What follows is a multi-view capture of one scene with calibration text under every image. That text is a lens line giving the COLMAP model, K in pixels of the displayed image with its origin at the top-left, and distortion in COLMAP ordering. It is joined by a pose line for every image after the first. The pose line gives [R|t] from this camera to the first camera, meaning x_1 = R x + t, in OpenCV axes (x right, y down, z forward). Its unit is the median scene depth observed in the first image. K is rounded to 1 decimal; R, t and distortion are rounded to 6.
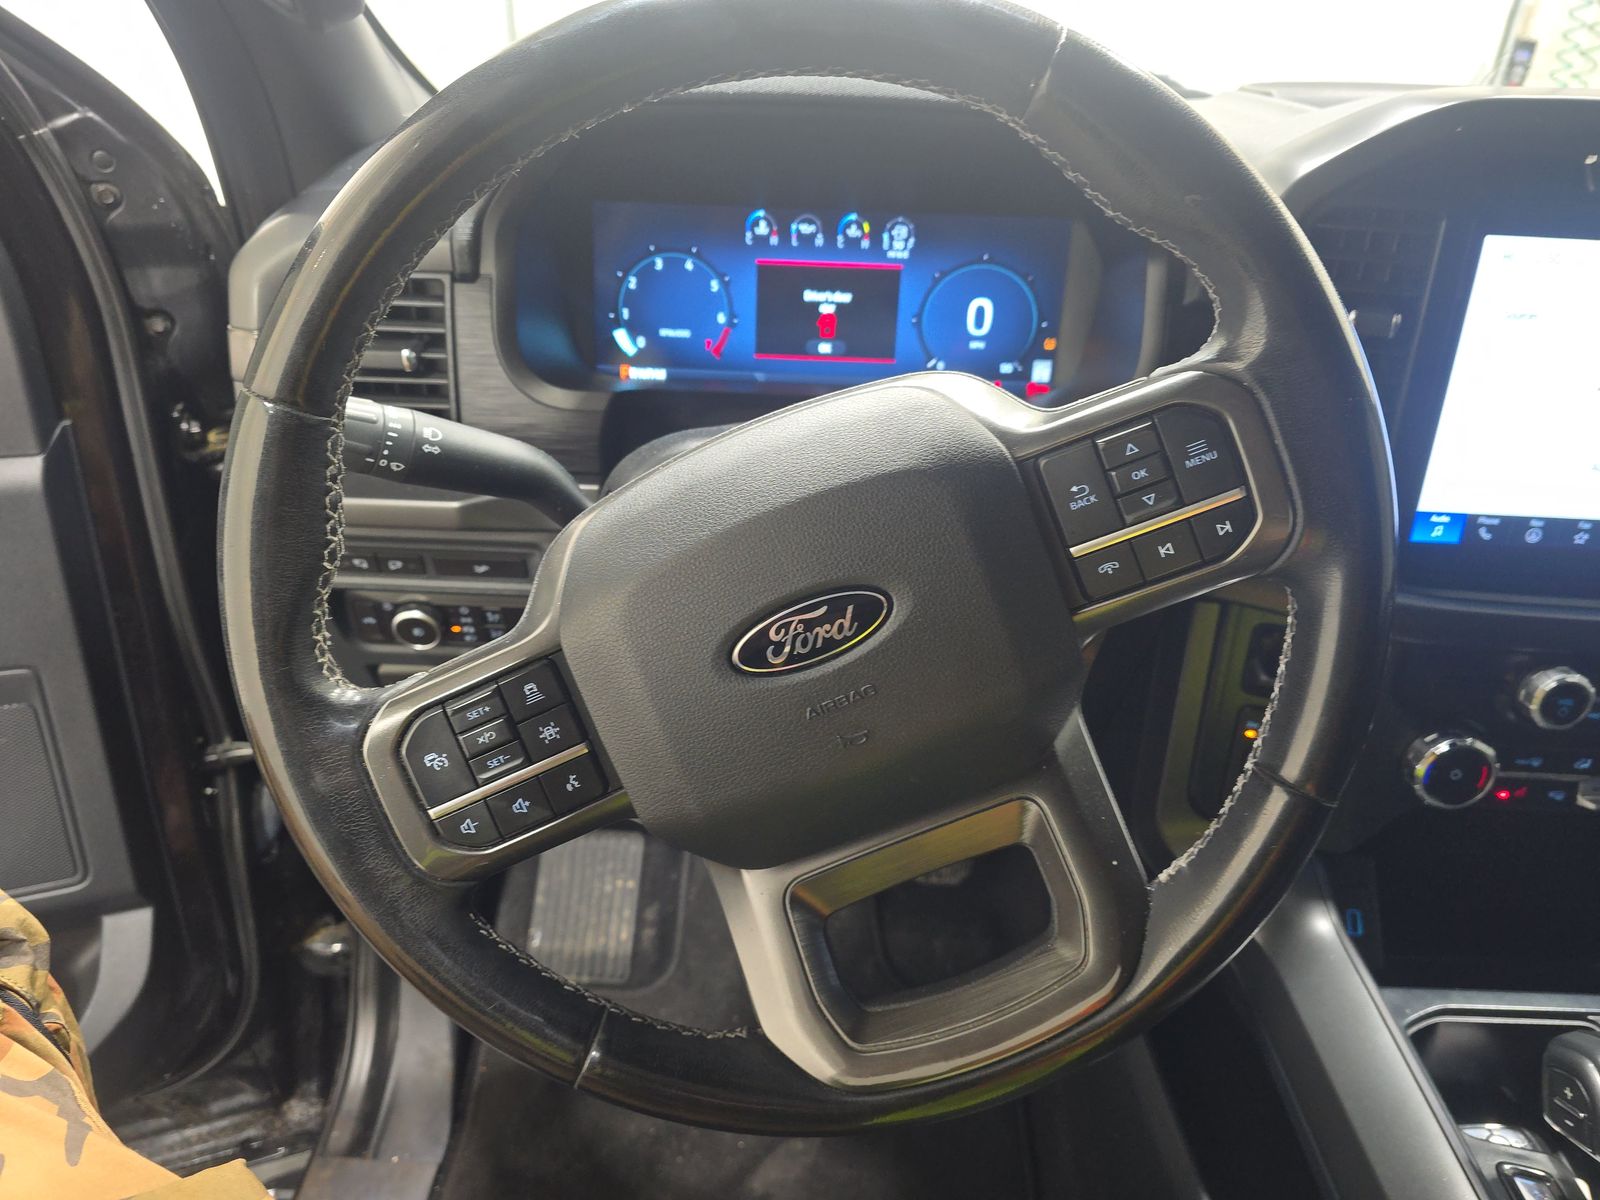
lens RADIAL K [[1089.3, 0, 800.0], [0, 1089.3, 600.0], [0, 0, 1]] dist [0.049604, -0.044515]
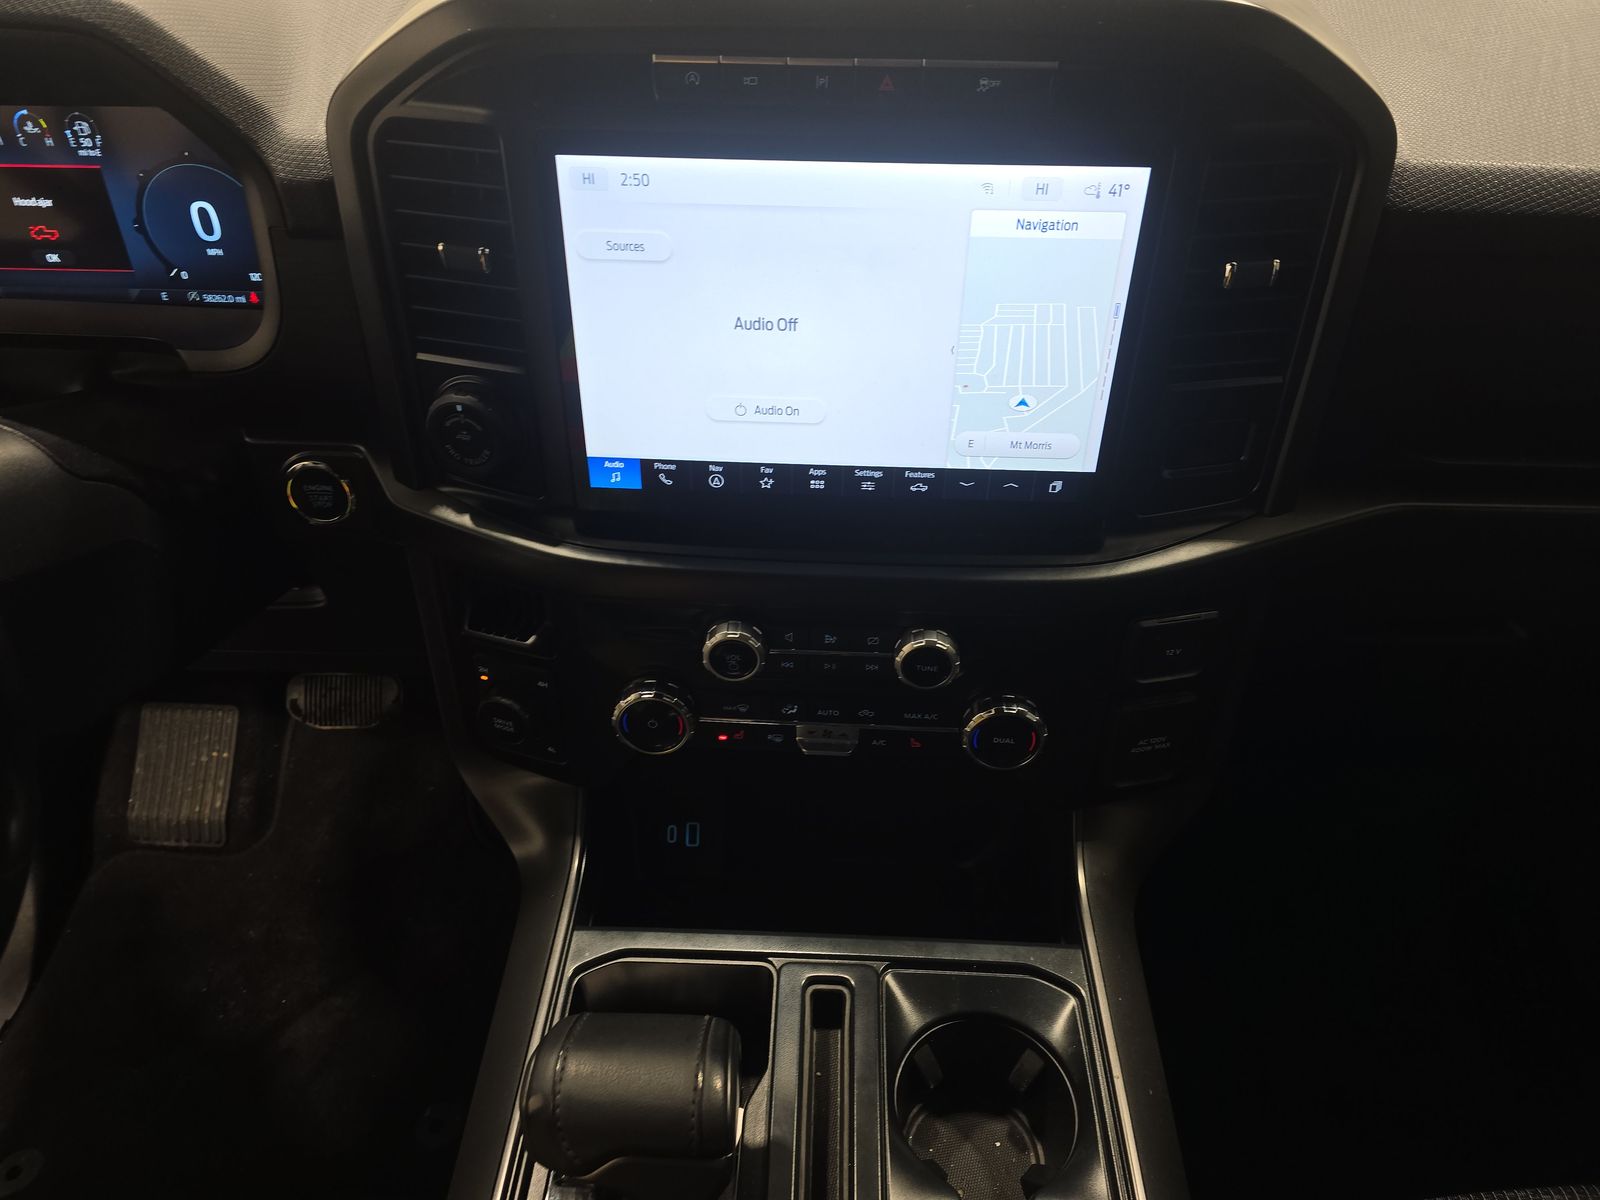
lens RADIAL K [[1089.3, 0, 800.0], [0, 1089.3, 600.0], [0, 0, 1]] dist [0.049604, -0.044515]
pose [[0.999073, -0.009446, -0.041996, 0.682987], [0.017684, 0.979559, 0.200377, -0.126389], [0.039245, -0.200934, 0.978818, 0.070500]]
